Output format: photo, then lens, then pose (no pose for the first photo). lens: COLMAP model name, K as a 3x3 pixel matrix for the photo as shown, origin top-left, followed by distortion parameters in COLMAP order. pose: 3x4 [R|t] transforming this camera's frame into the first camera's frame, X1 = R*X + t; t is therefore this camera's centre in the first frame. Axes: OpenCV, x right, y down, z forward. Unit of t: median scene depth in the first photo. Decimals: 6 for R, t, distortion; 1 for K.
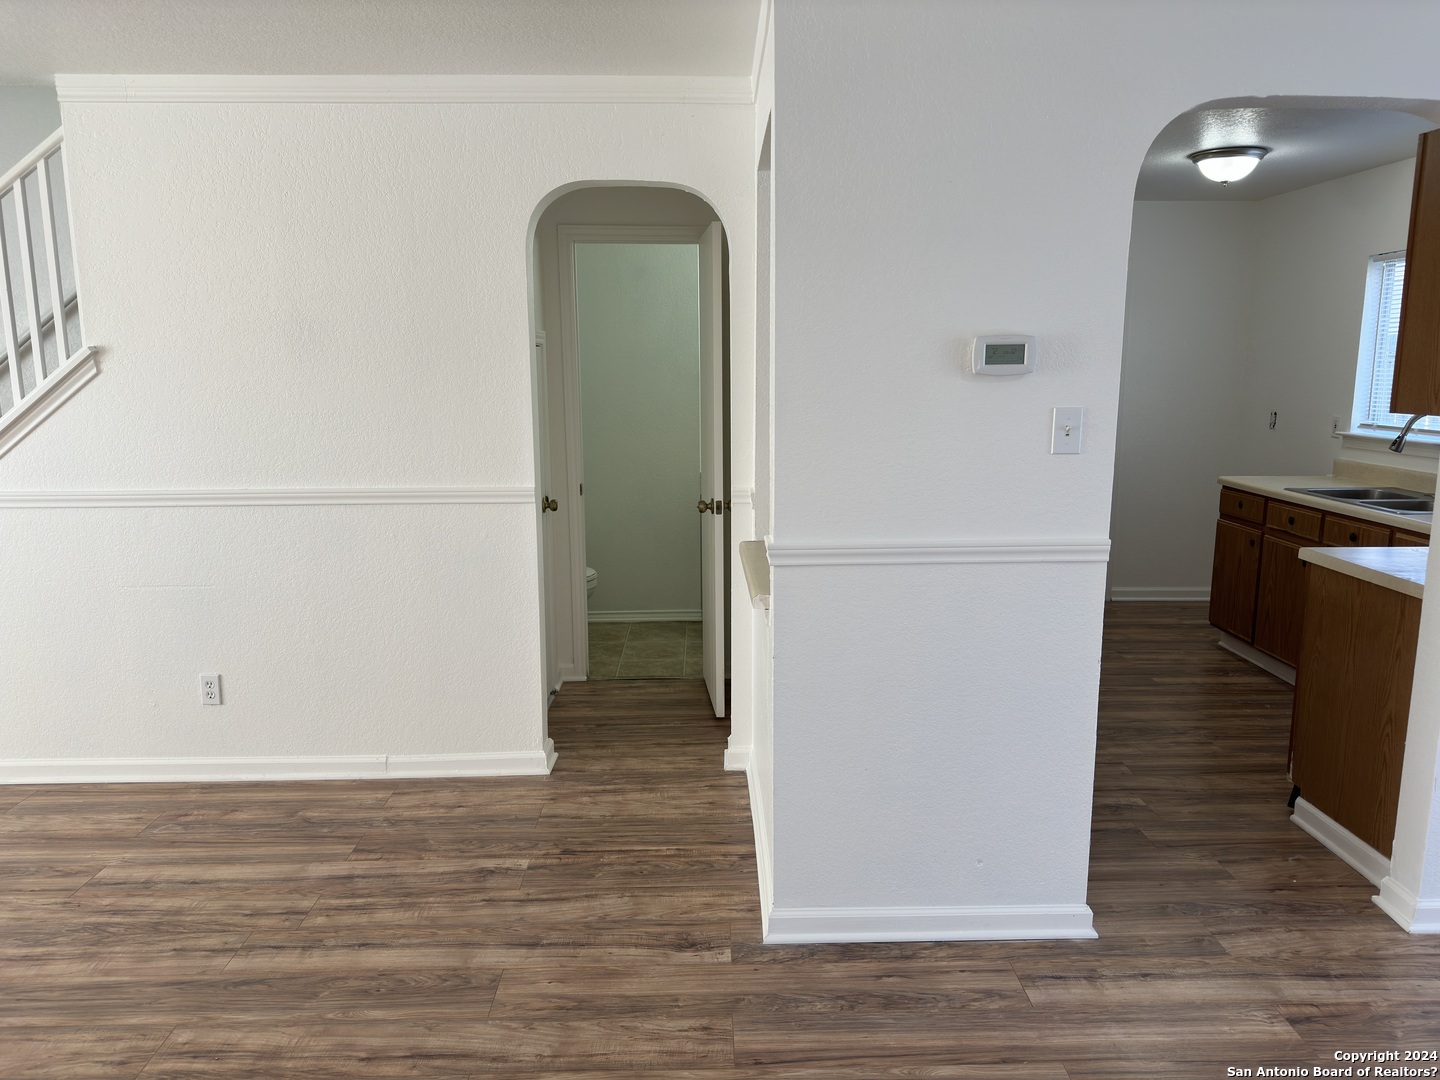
lens RADIAL K [[1008.1, 0, 718.6], [0, 1008.1, 548.2], [0, 0, 1]] dist [0.004958, -0.006675]
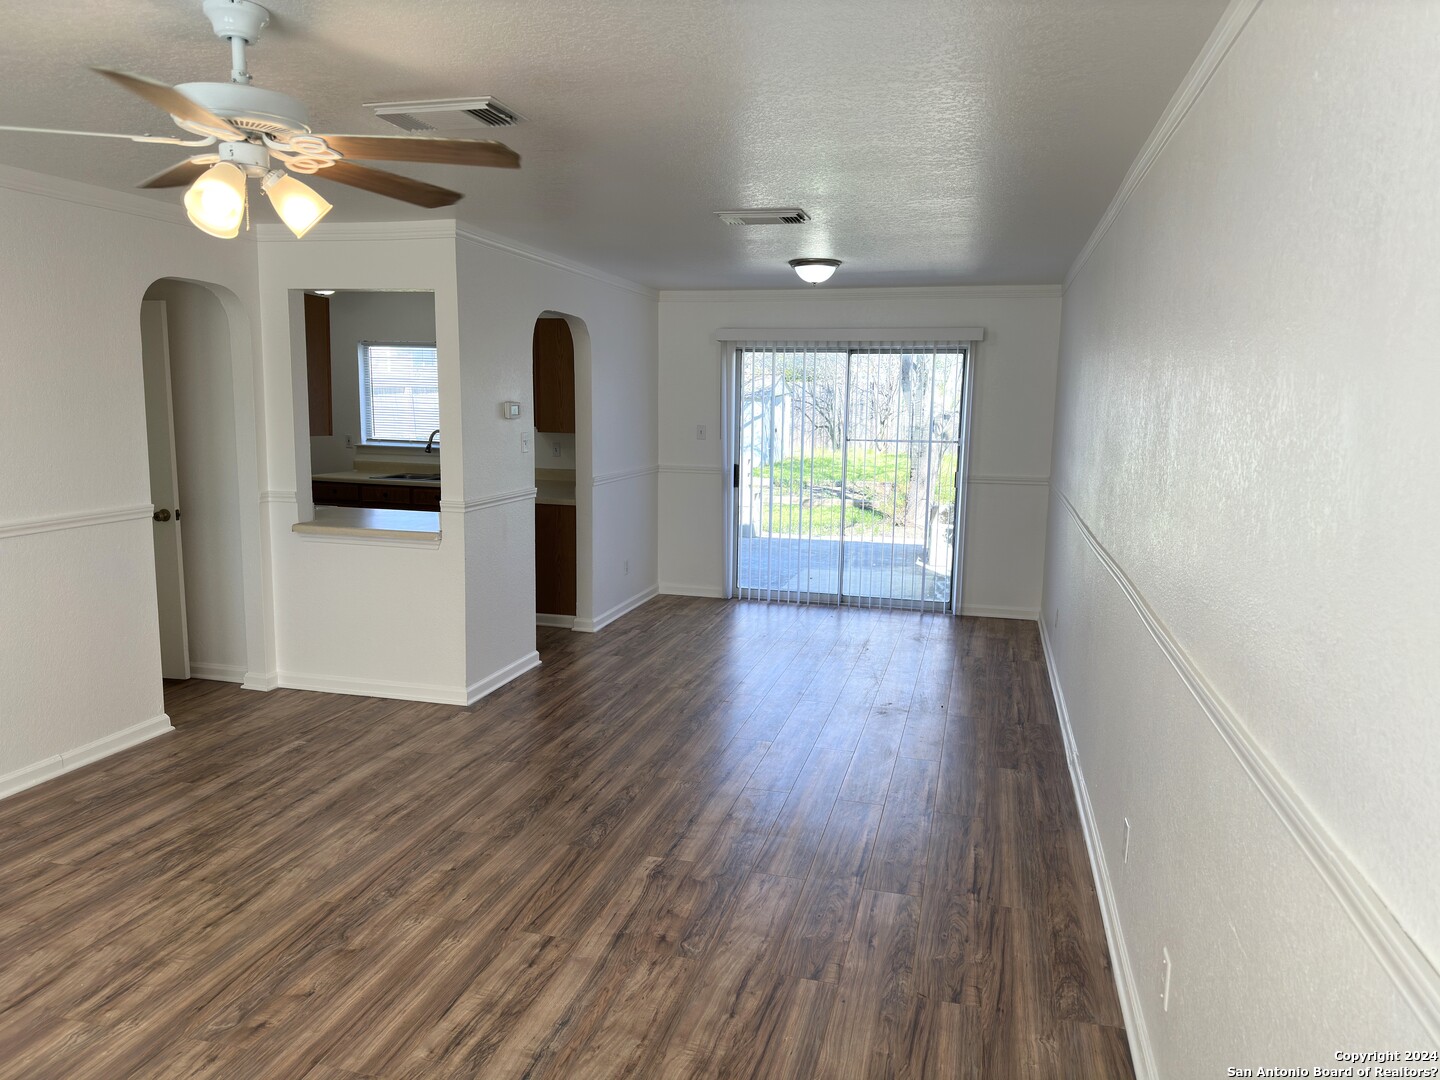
lens RADIAL K [[1008.1, 0, 720.6], [0, 1008.1, 540.0], [0, 0, 1]] dist [0.004958, -0.006675]
pose [[0.253911, -0.110130, 0.960937, -1.542686], [0.158928, 0.984744, 0.070864, 0.011542], [-0.954081, 0.134727, 0.267540, -0.036699]]
